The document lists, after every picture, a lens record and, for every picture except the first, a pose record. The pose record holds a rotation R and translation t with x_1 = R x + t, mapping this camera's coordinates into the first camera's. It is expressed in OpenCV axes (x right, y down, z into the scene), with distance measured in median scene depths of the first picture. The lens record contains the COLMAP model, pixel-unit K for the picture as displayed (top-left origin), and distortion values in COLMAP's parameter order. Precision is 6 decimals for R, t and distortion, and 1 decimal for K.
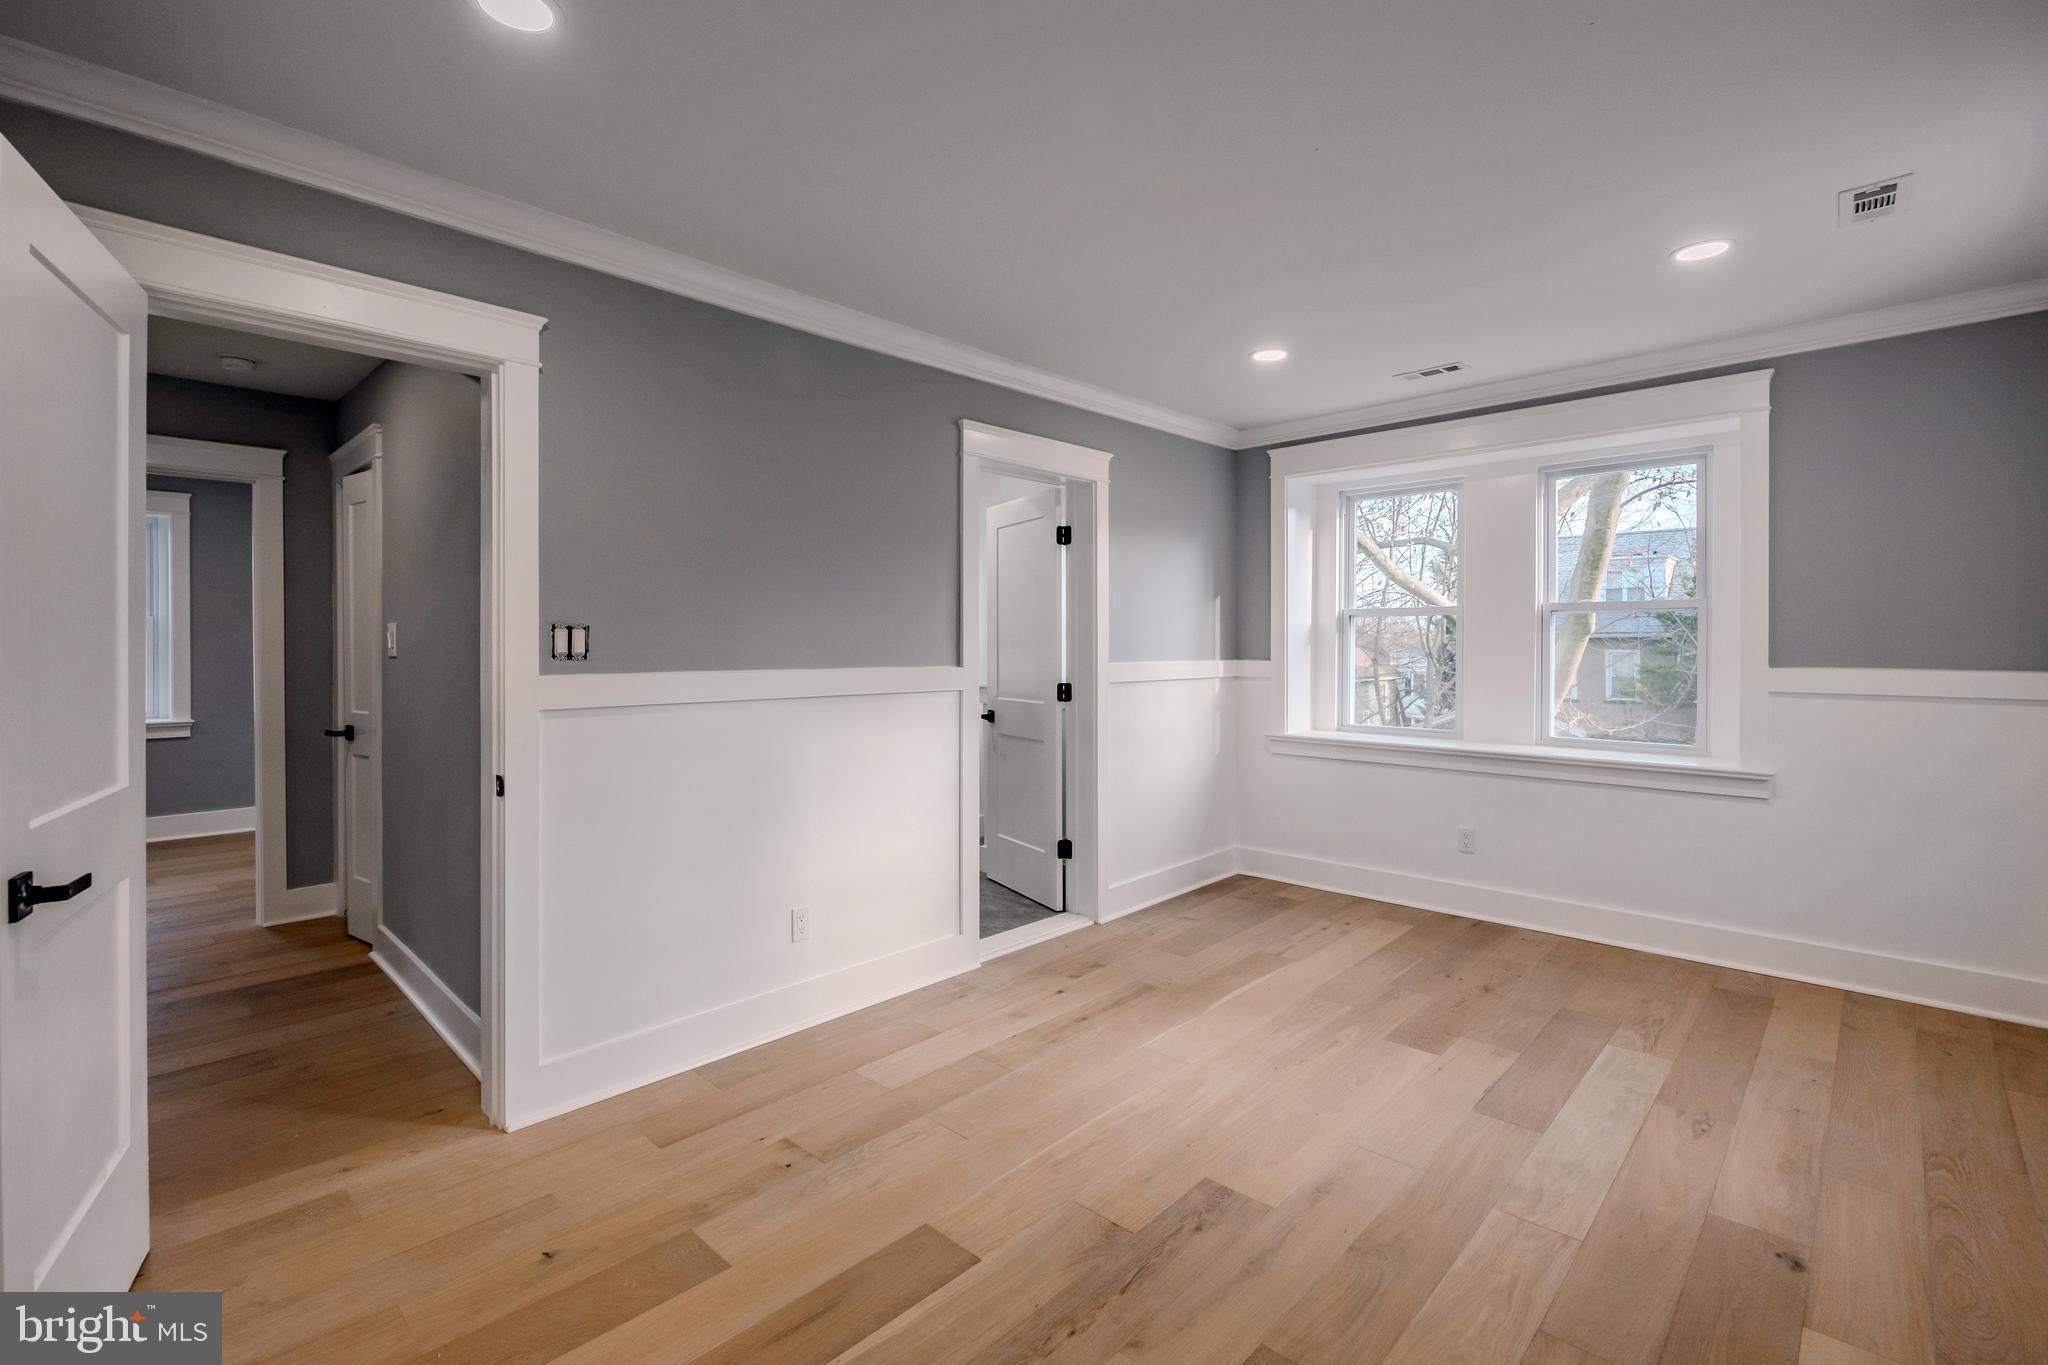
lens RADIAL K [[911.0, 0, 1029.0], [0, 911.0, 644.4], [0, 0, 1]] dist [-0.000703, 0.000273]
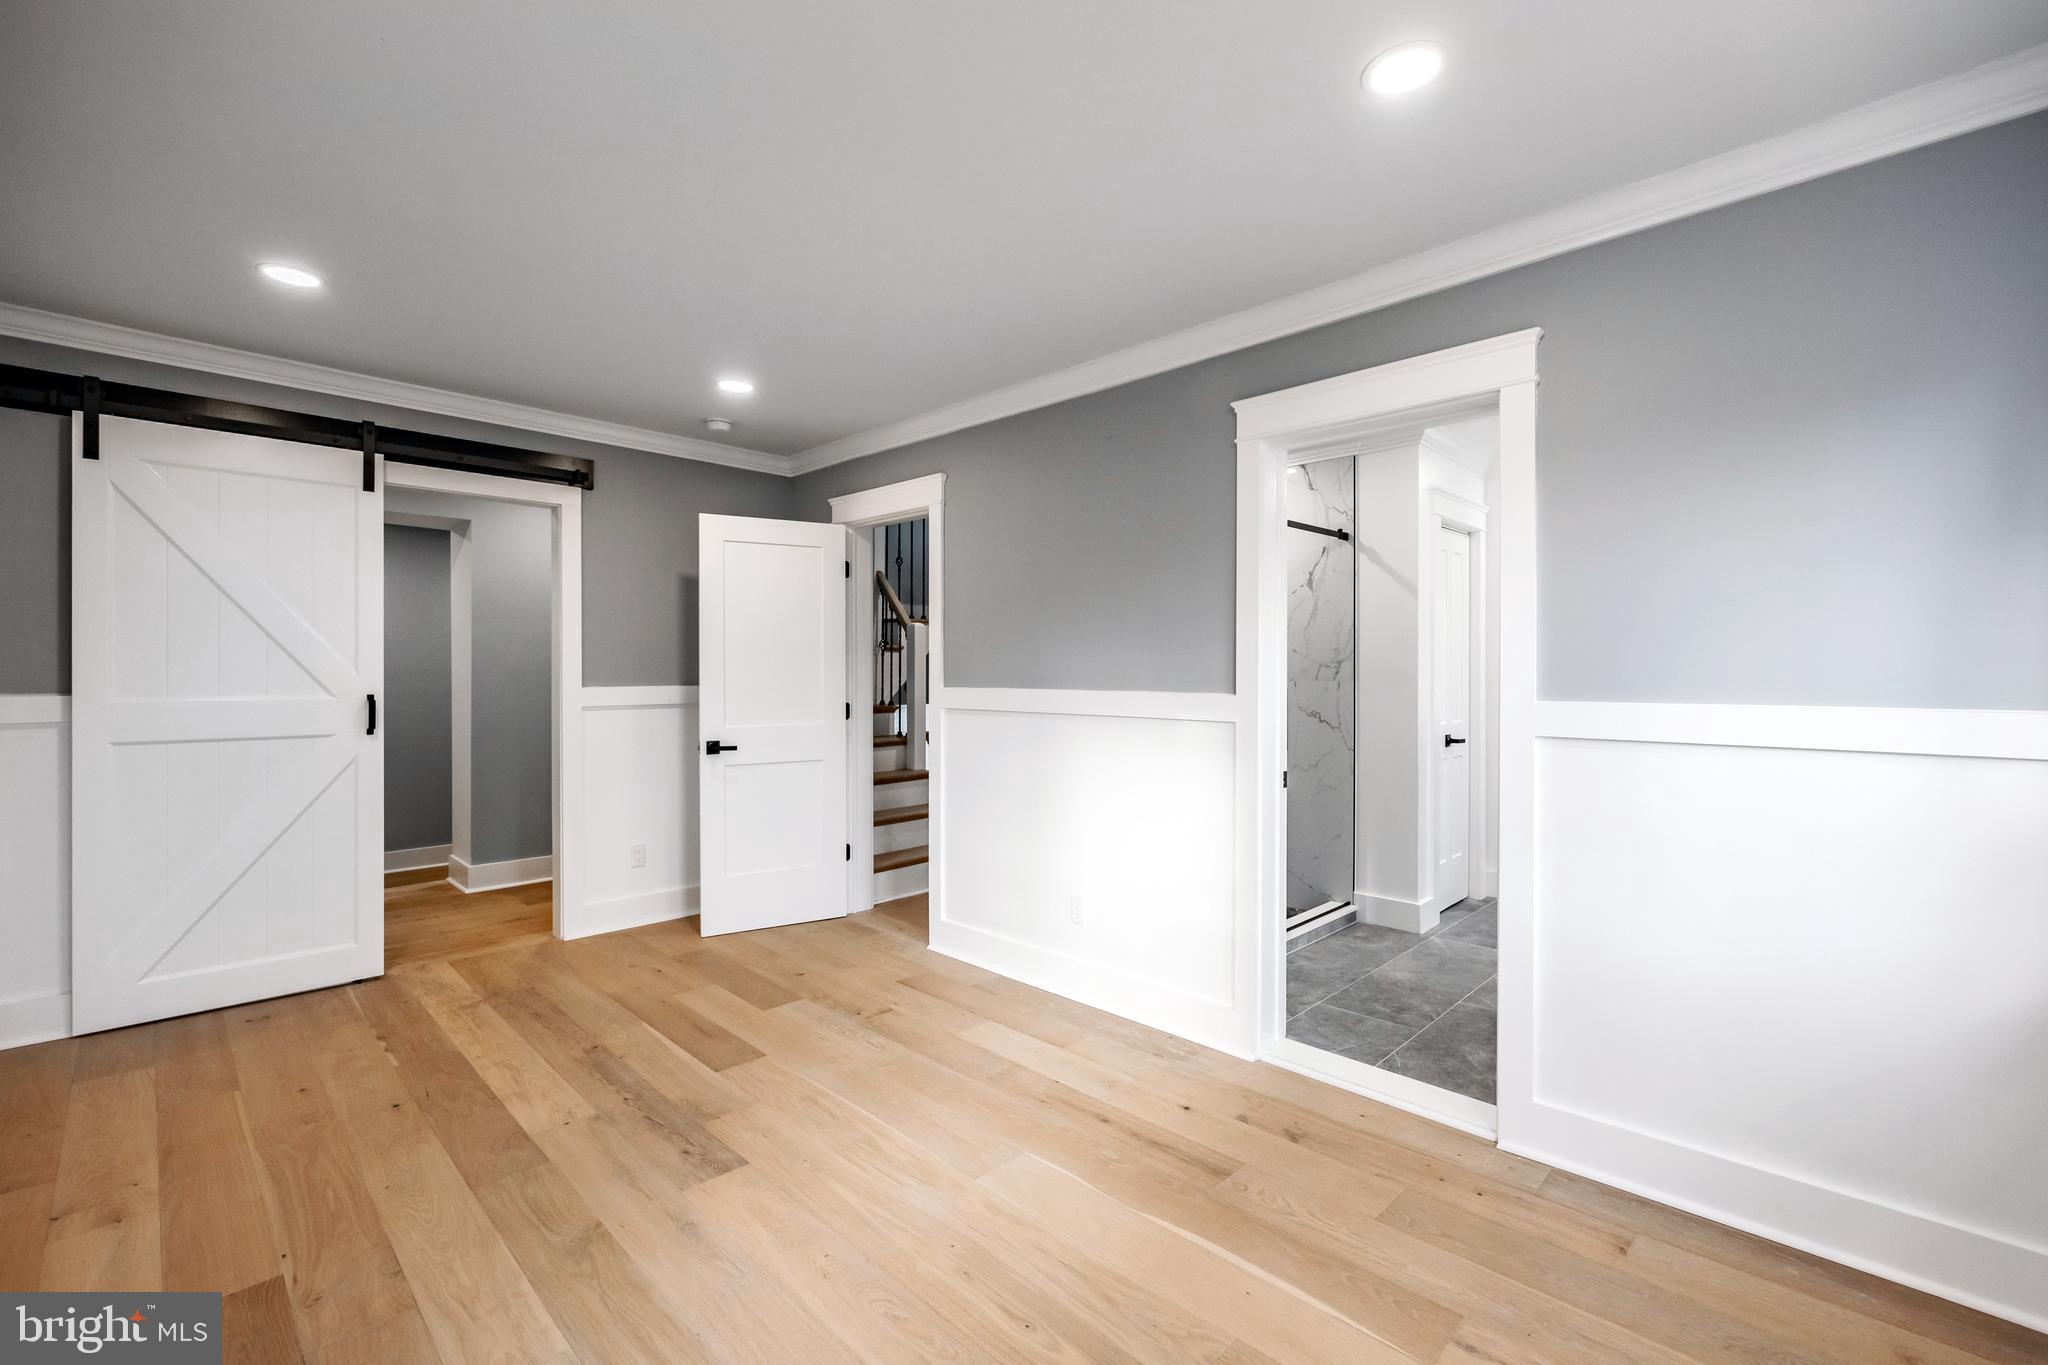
lens RADIAL K [[852.9, 0, 997.3], [0, 852.9, 671.3], [0, 0, 1]] dist [0.000566, 0.000432]
pose [[-0.021900, 0.000011, -0.999760, 1.141025], [0.002010, 0.999998, -0.000033, 0.004865], [0.999758, -0.002011, -0.021900, 1.256895]]
